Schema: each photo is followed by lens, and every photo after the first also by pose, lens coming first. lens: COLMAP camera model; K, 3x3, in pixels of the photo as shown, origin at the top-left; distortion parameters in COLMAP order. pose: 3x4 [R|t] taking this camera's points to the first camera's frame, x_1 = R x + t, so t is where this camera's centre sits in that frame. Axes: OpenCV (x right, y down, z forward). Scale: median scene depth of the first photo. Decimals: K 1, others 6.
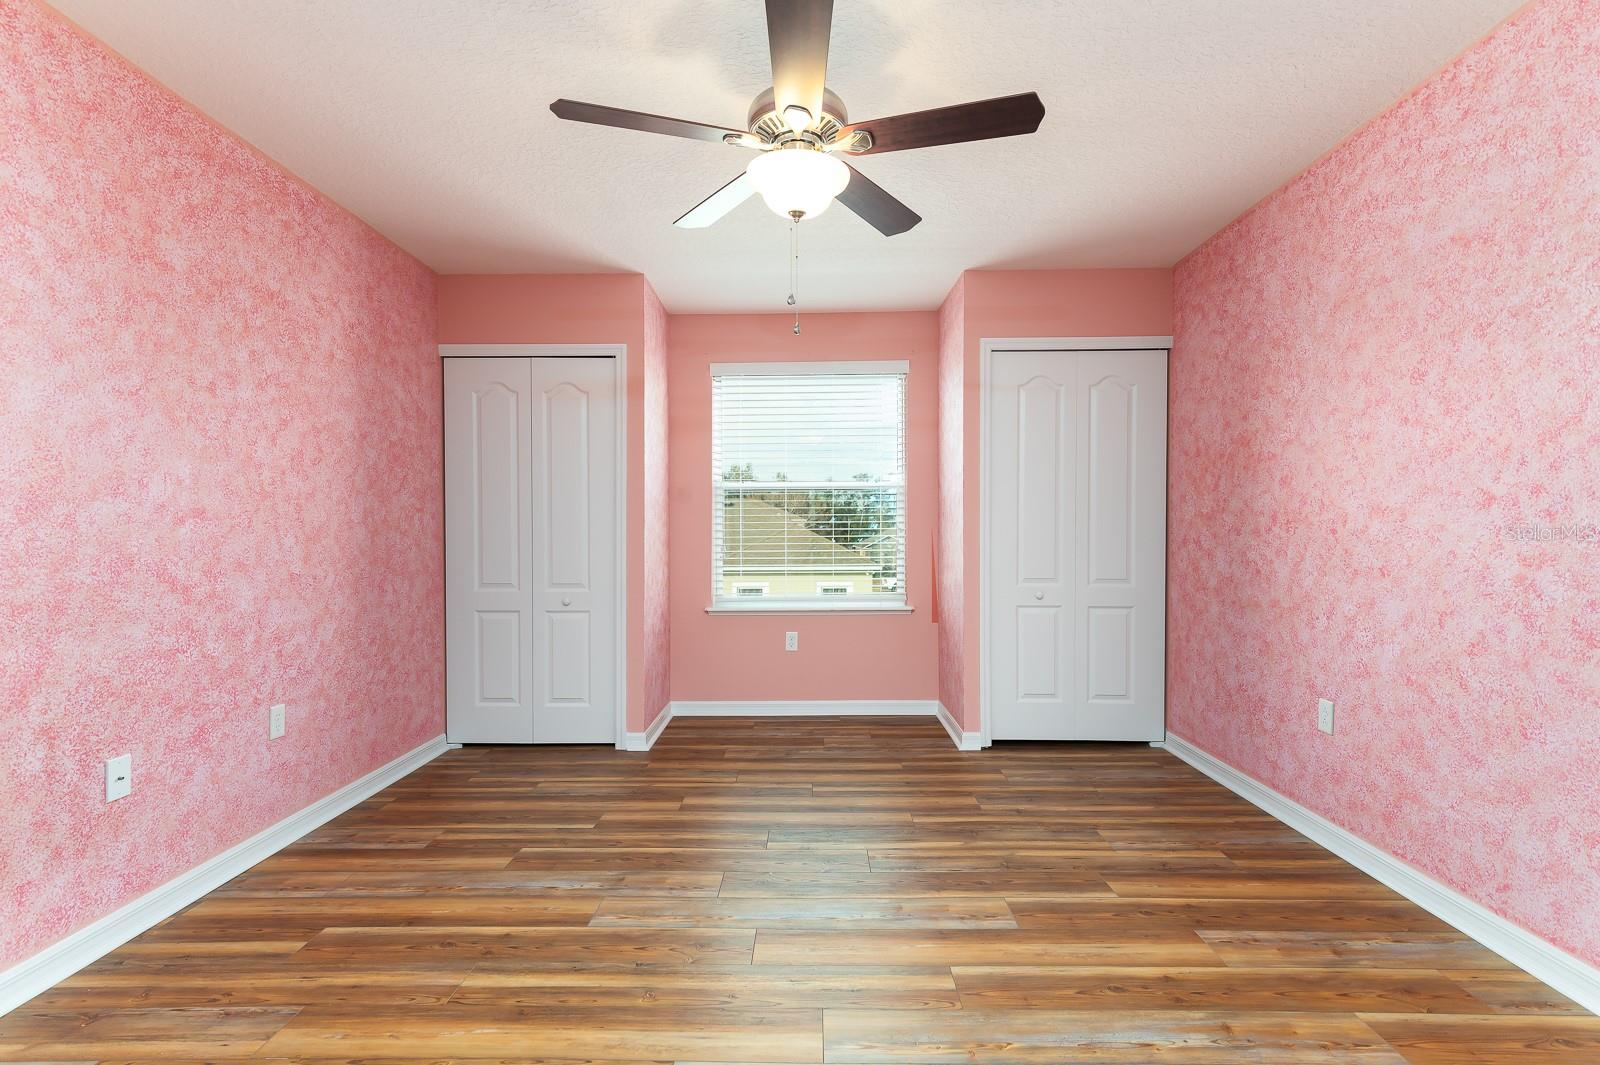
lens RADIAL K [[749.9, 0, 802.2], [0, 749.9, 540.8], [0, 0, 1]] dist [0.009445, 0.000428]
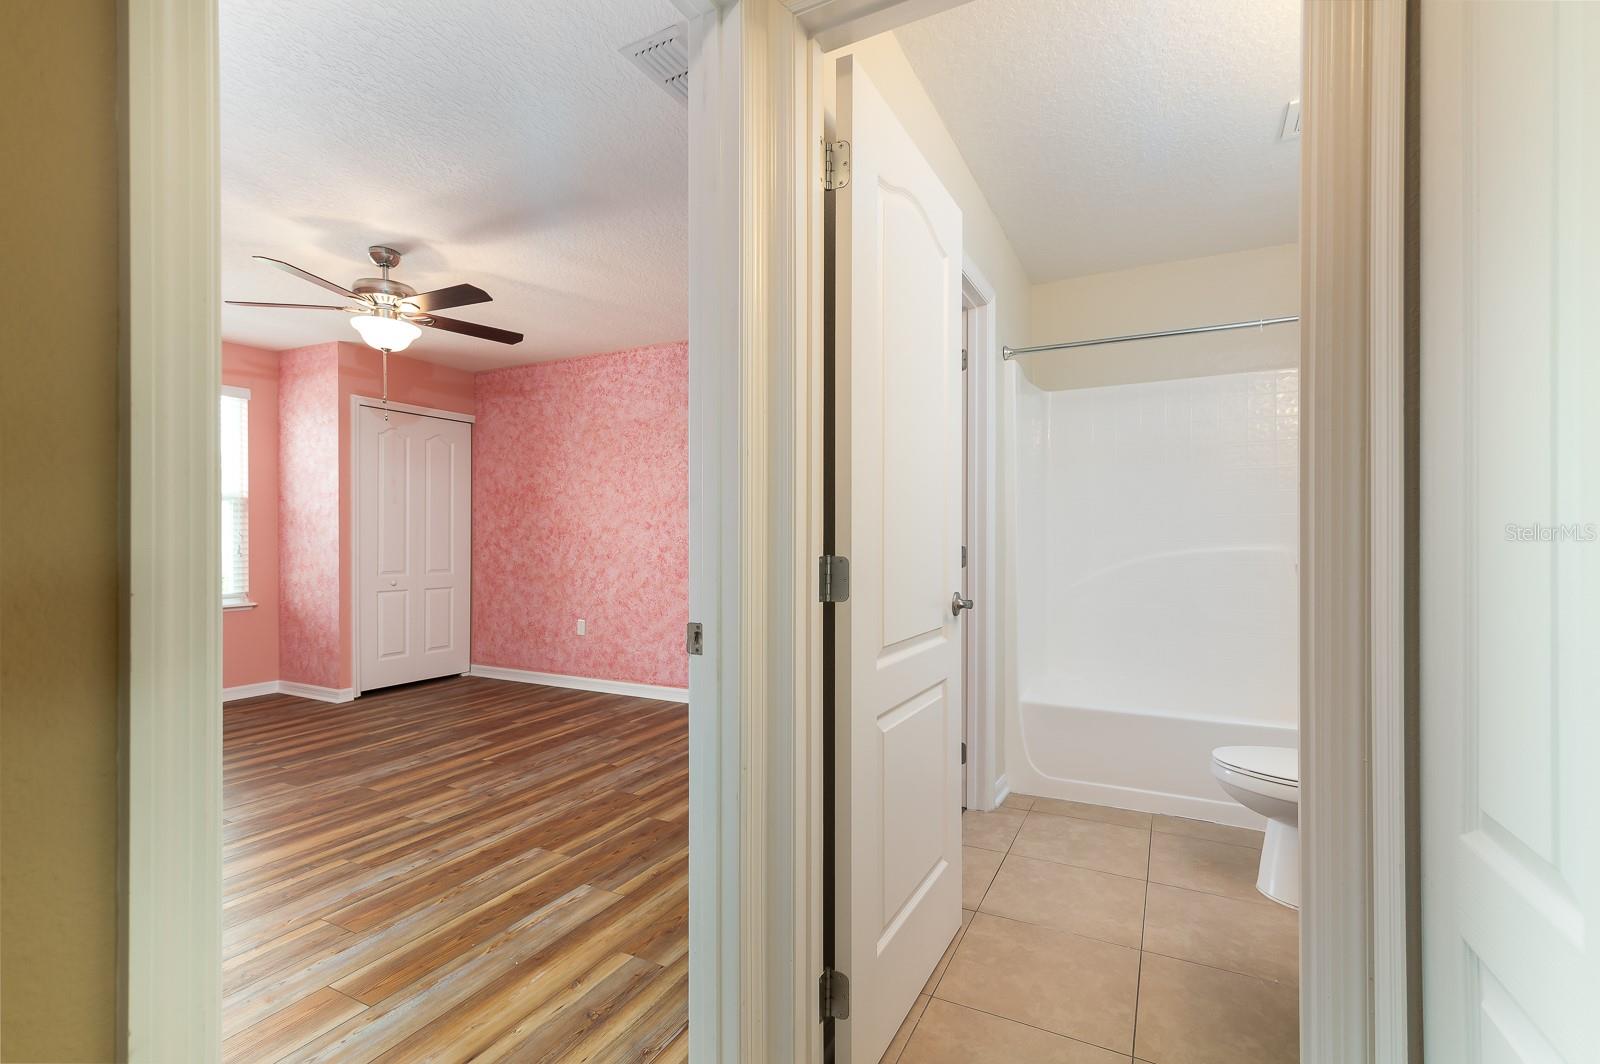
lens RADIAL K [[749.9, 0, 798.6], [0, 749.9, 537.7], [0, 0, 1]] dist [0.009445, 0.000428]
pose [[0.449284, 0.002978, 0.893384, -0.900626], [0.008810, 0.999931, -0.007763, 0.007239], [-0.893346, 0.011359, 0.449227, -0.474992]]
